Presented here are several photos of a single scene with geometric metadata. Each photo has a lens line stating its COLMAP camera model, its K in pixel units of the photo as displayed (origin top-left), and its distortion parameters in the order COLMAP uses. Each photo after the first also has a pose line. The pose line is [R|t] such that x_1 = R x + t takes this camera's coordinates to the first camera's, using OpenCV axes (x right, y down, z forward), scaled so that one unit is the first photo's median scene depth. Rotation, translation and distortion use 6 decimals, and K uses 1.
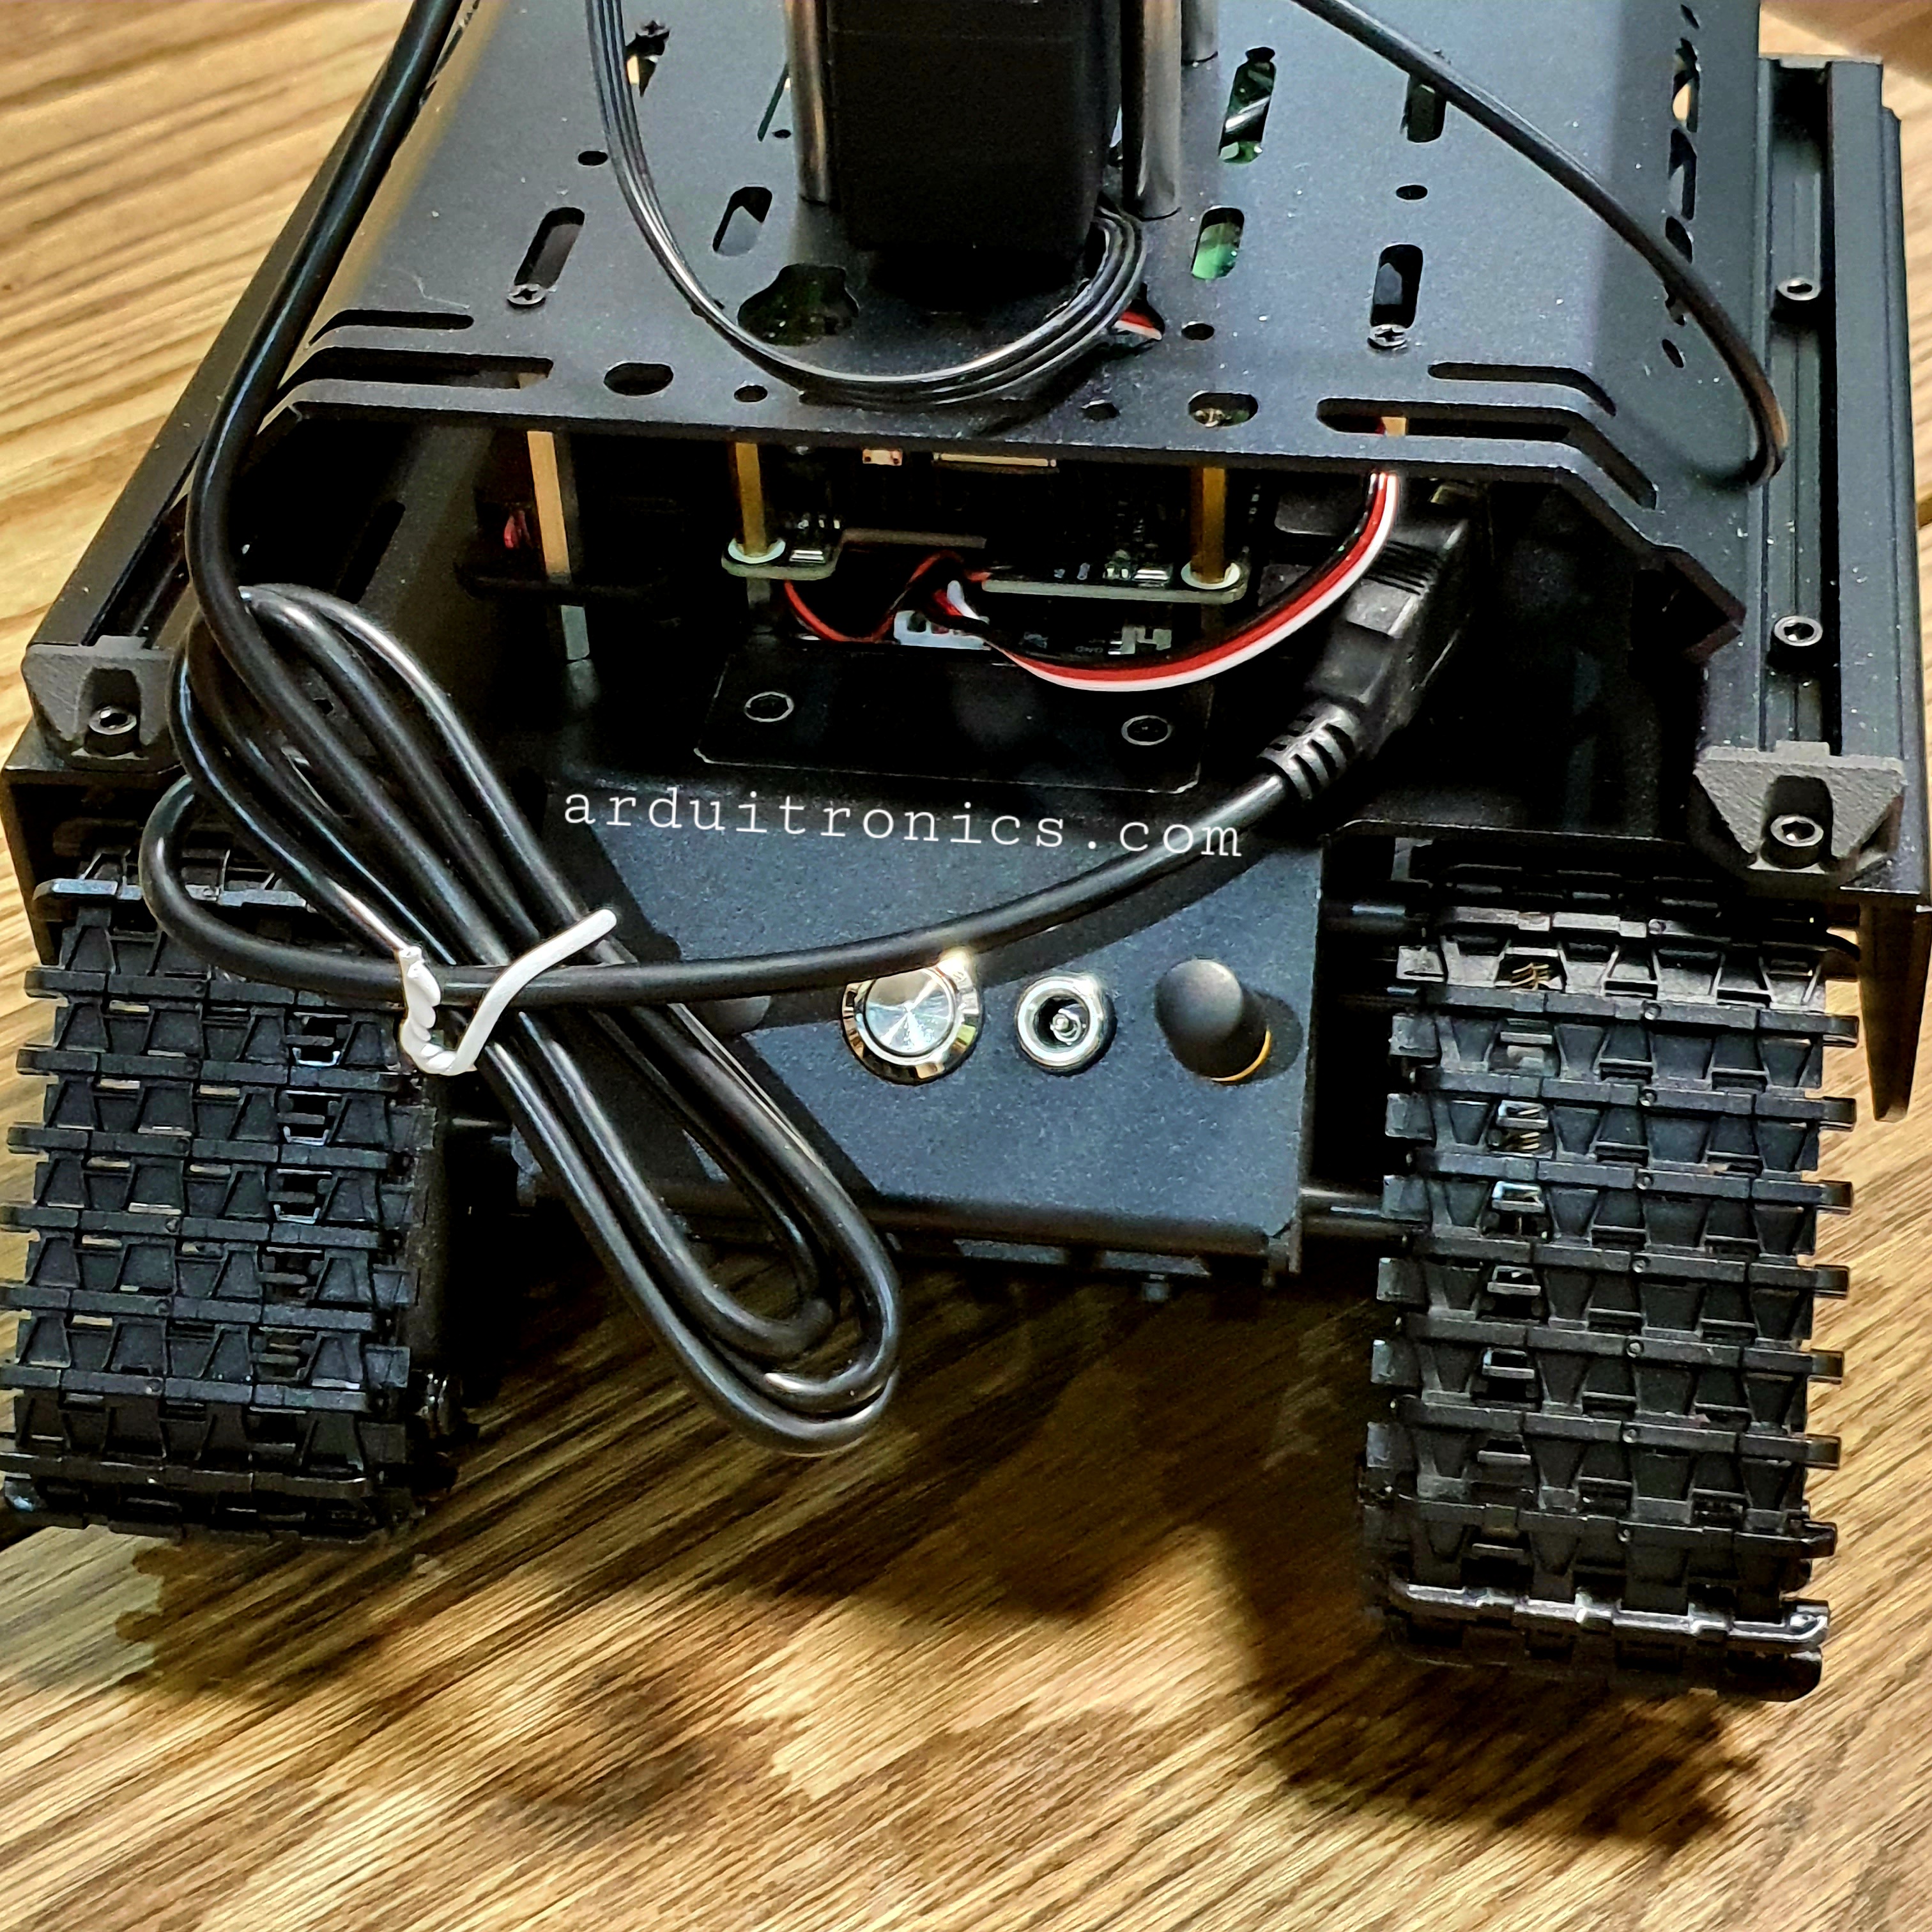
lens RADIAL K [[3929.0, 0, 963.7], [0, 3929.0, 964.6], [0, 0, 1]] dist [0.118083, 0.000000]
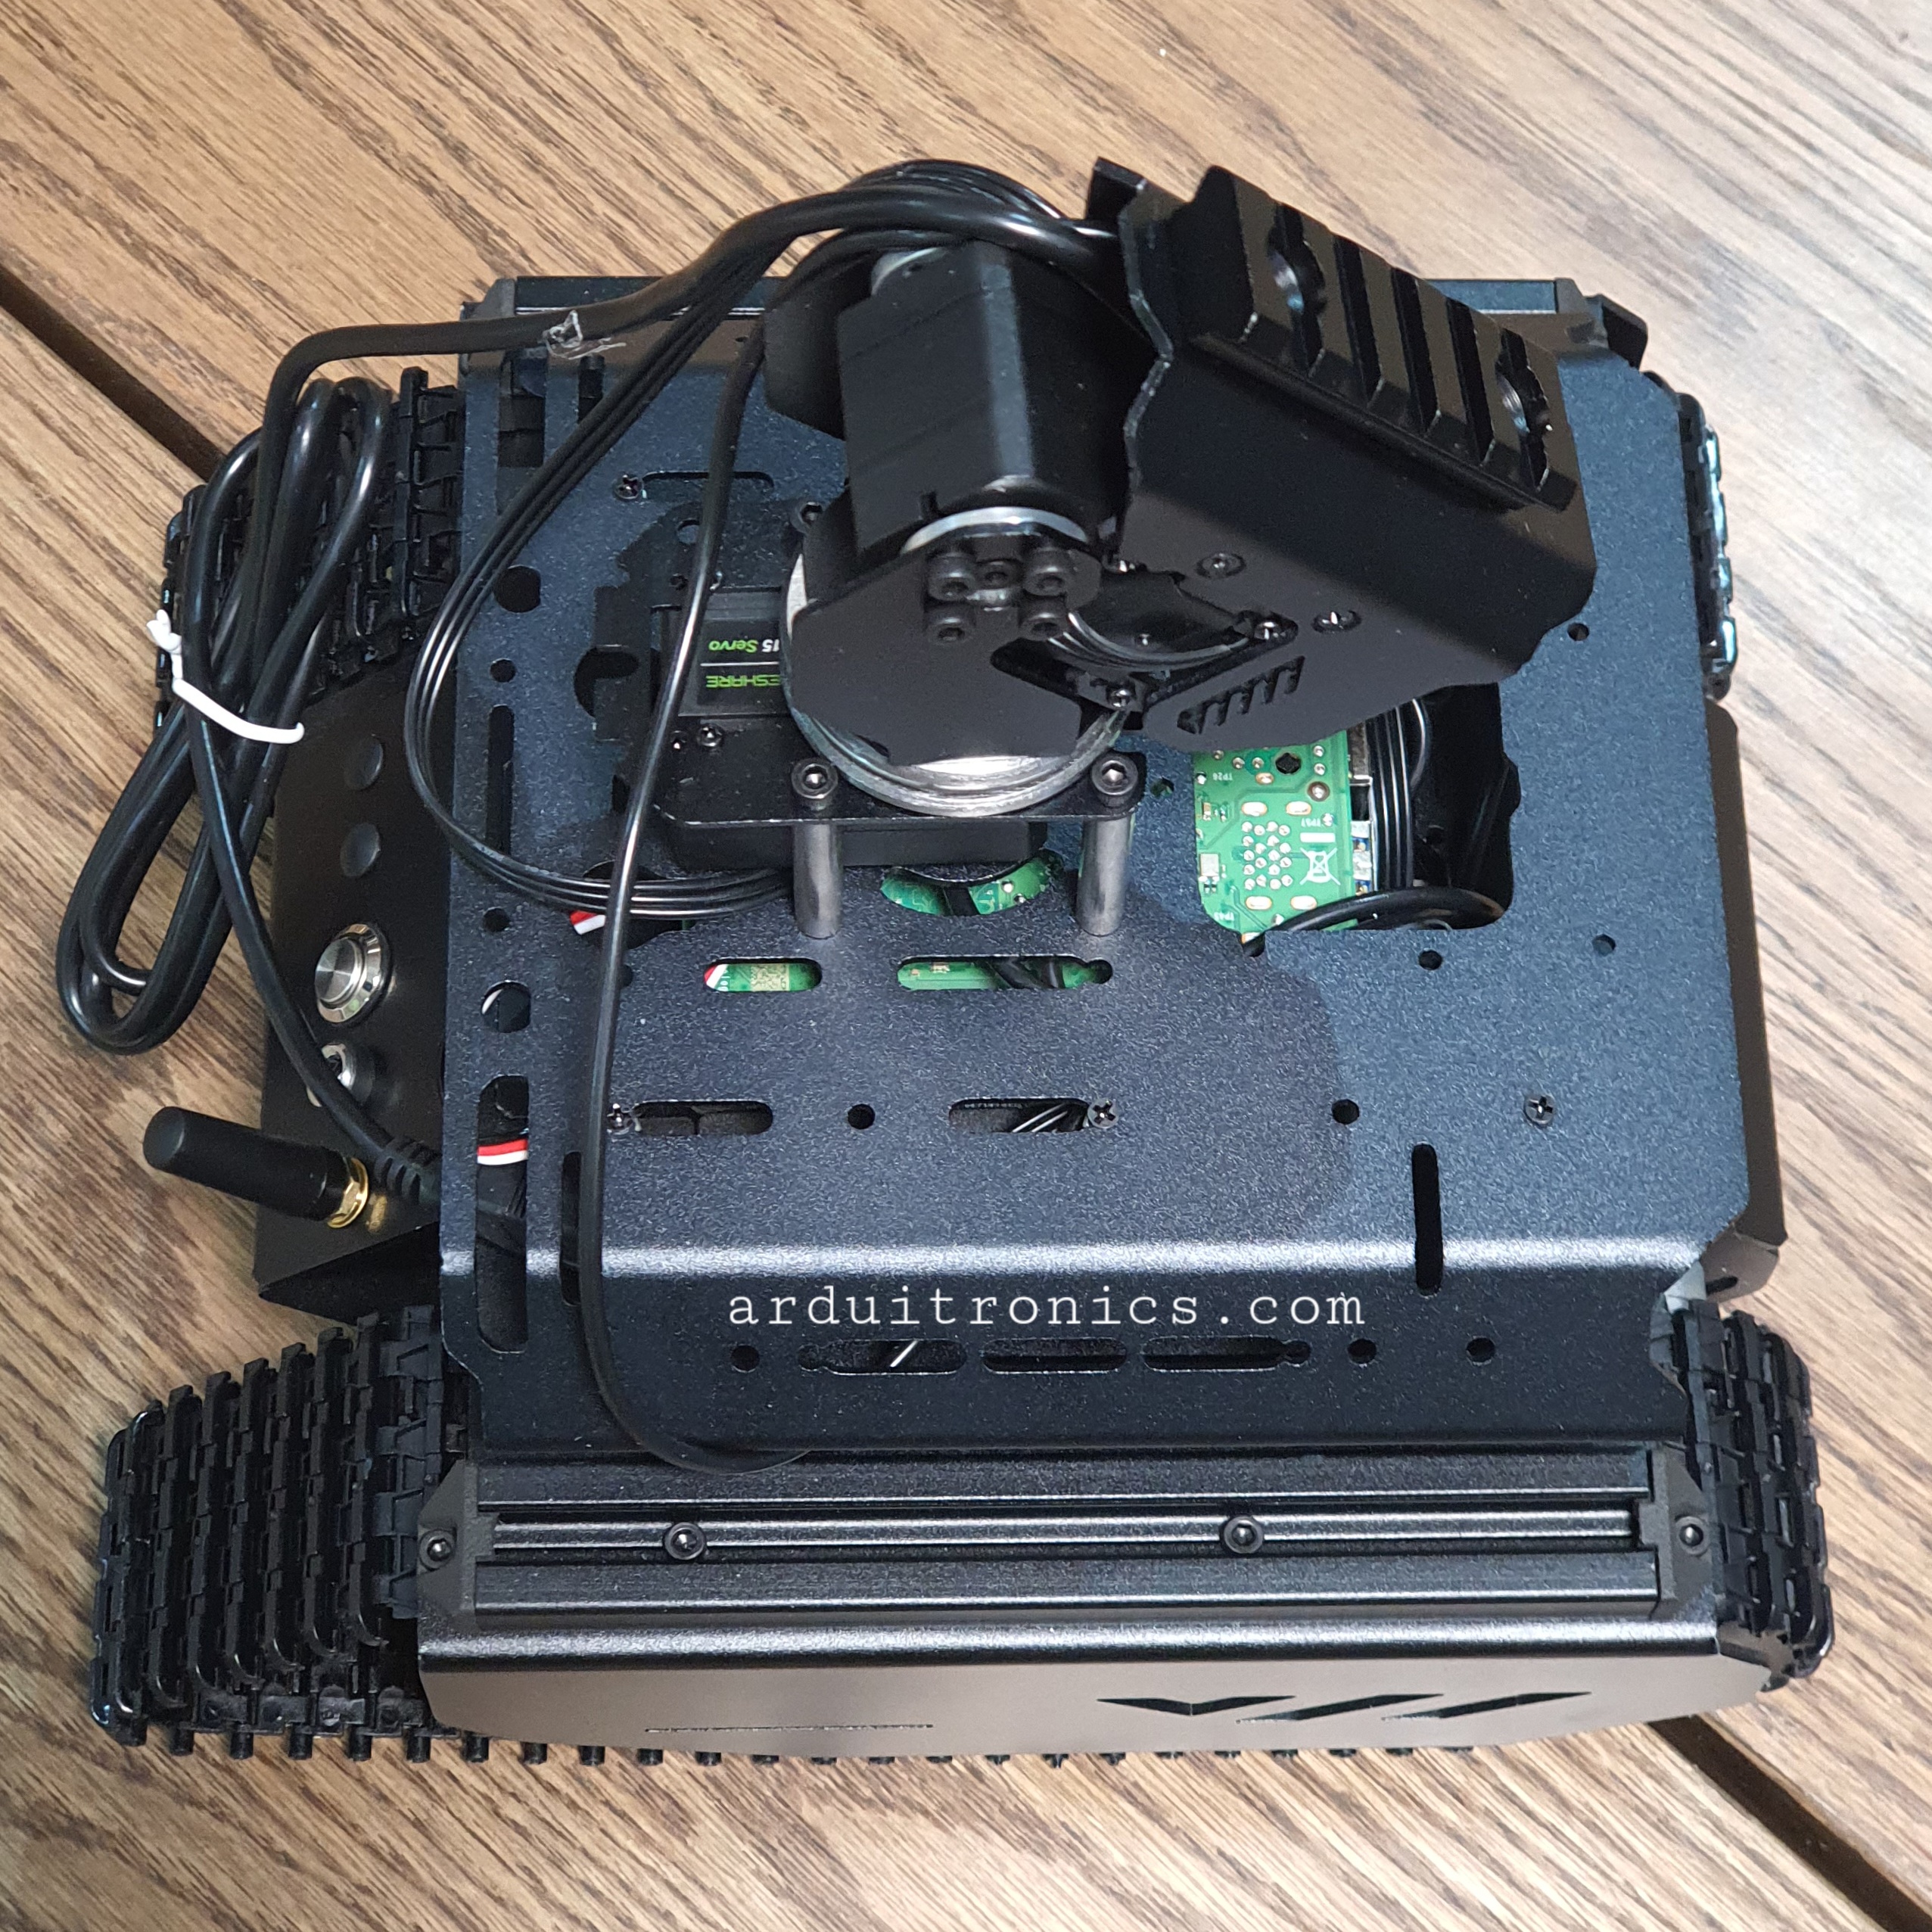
lens RADIAL K [[4439.0, 0, 963.0], [0, 4439.0, 953.7], [0, 0, 1]] dist [0.044209, 0.000000]
pose [[0.174440, 0.920648, -0.349253, 0.530080], [-0.635648, 0.376173, 0.674125, -1.112617], [0.752012, 0.104407, 0.650828, 0.161861]]
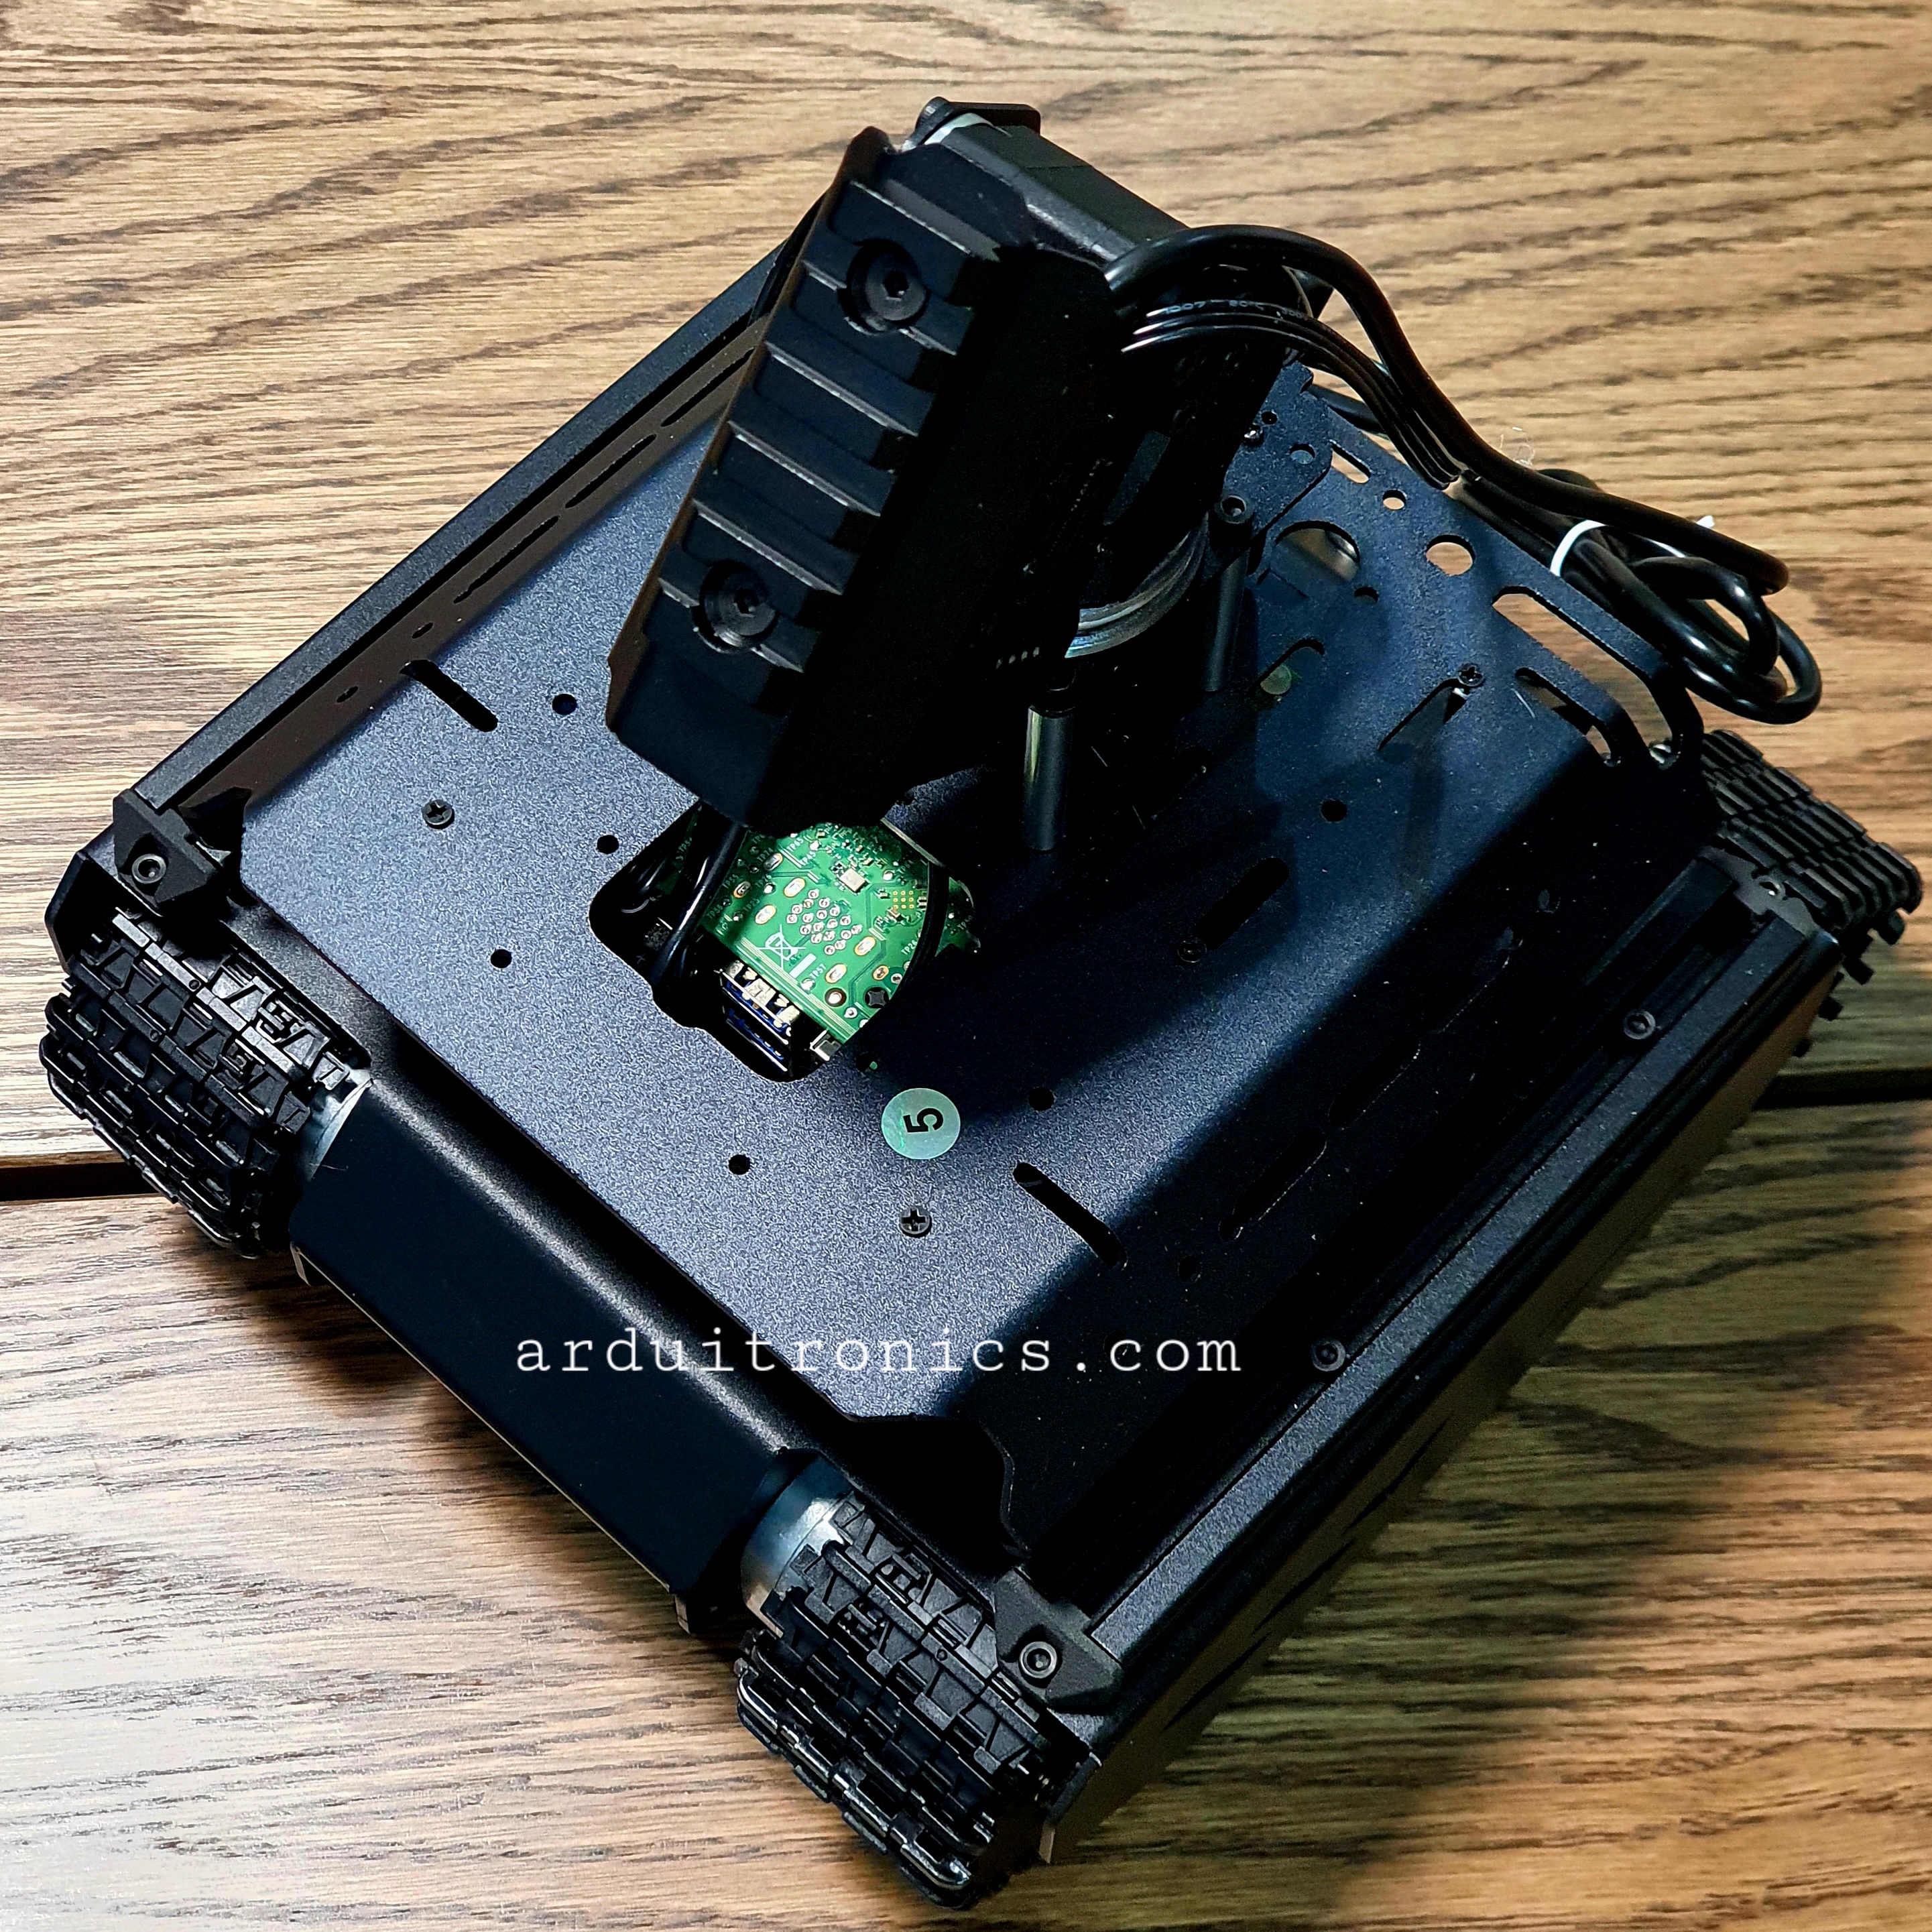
lens RADIAL K [[3996.9, 0, 973.1], [0, 3996.9, 923.1], [0, 0, 1]] dist [0.053680, 0.000000]
pose [[-0.834537, -0.472708, 0.283011, -0.385696], [0.354534, -0.067560, 0.932599, -1.473747], [-0.421727, 0.878626, 0.223972, 0.814483]]
